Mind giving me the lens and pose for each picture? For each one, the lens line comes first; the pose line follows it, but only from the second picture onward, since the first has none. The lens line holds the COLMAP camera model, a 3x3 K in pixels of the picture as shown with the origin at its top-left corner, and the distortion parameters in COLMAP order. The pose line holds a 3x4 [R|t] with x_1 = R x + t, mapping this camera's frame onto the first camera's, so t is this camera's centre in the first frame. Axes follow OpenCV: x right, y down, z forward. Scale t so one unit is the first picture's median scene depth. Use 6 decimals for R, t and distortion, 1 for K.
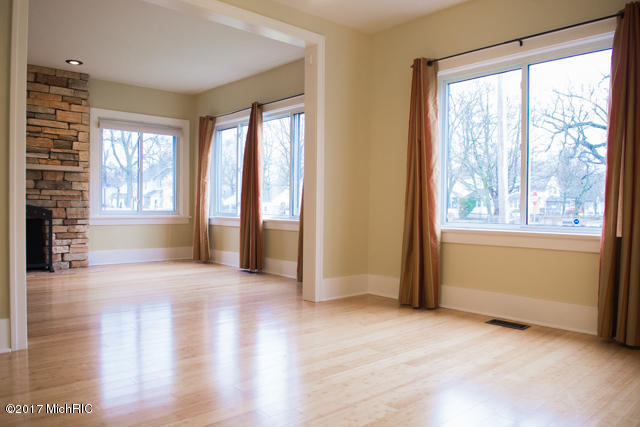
lens RADIAL K [[480.3, 0, 320.0], [0, 480.3, 213.5], [0, 0, 1]] dist [-0.034812, -0.001848]
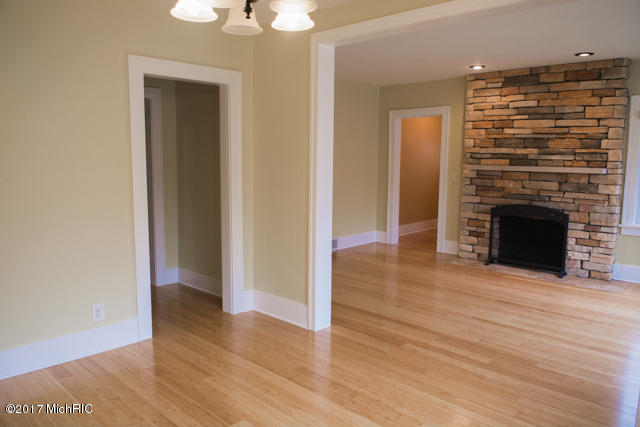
lens RADIAL K [[480.3, 0, 320.0], [0, 480.3, 213.5], [0, 0, 1]] dist [-0.034812, -0.001848]
pose [[0.070432, 0.114553, -0.990917, 0.344372], [-0.023956, 0.993292, 0.113125, -0.102711], [0.997229, 0.015771, 0.072704, 0.415203]]
